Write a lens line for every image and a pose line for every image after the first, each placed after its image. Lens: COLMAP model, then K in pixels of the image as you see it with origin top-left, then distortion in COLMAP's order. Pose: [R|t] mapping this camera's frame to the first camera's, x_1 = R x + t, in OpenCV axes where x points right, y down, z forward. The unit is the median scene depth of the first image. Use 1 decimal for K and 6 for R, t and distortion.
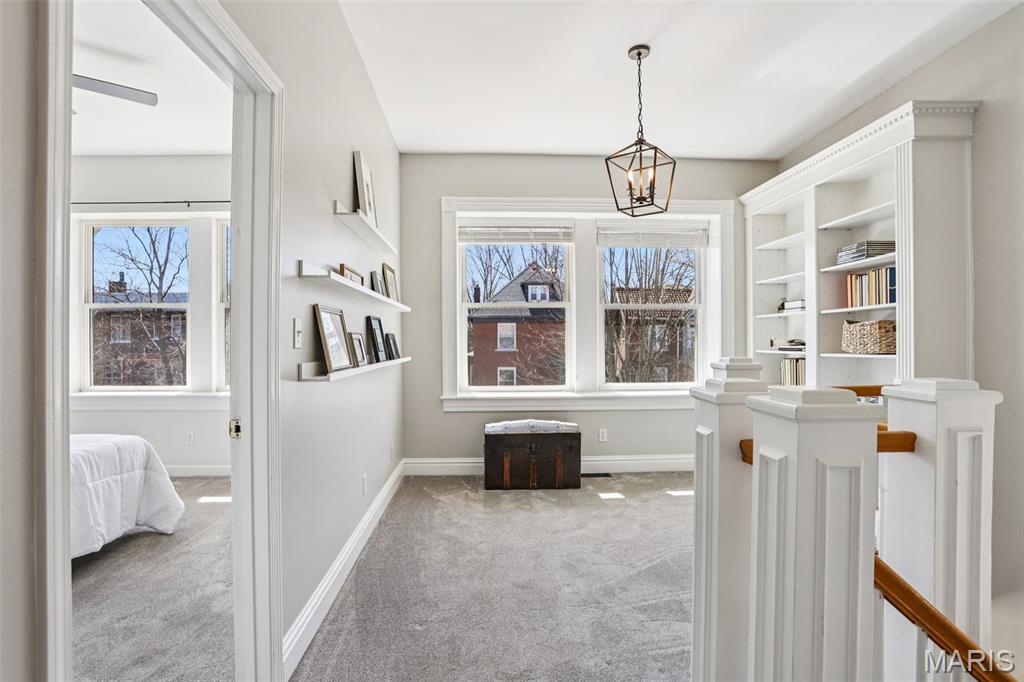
lens RADIAL K [[514.7, 0, 510.5], [0, 514.7, 339.2], [0, 0, 1]] dist [-0.051361, 0.018892]
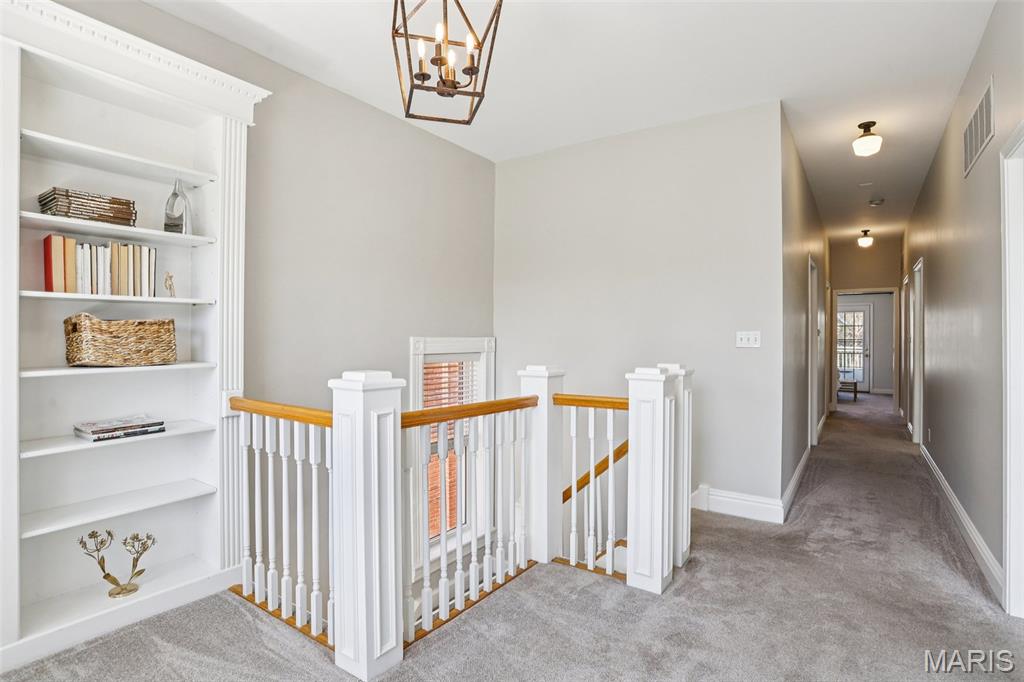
lens RADIAL K [[514.7, 0, 511.5], [0, 514.7, 340.9], [0, 0, 1]] dist [-0.051361, 0.018892]
pose [[-0.795752, -0.001712, 0.605620, -0.113028], [0.001754, 0.999985, 0.005131, -0.007665], [-0.605620, 0.005145, -0.795737, 1.193649]]
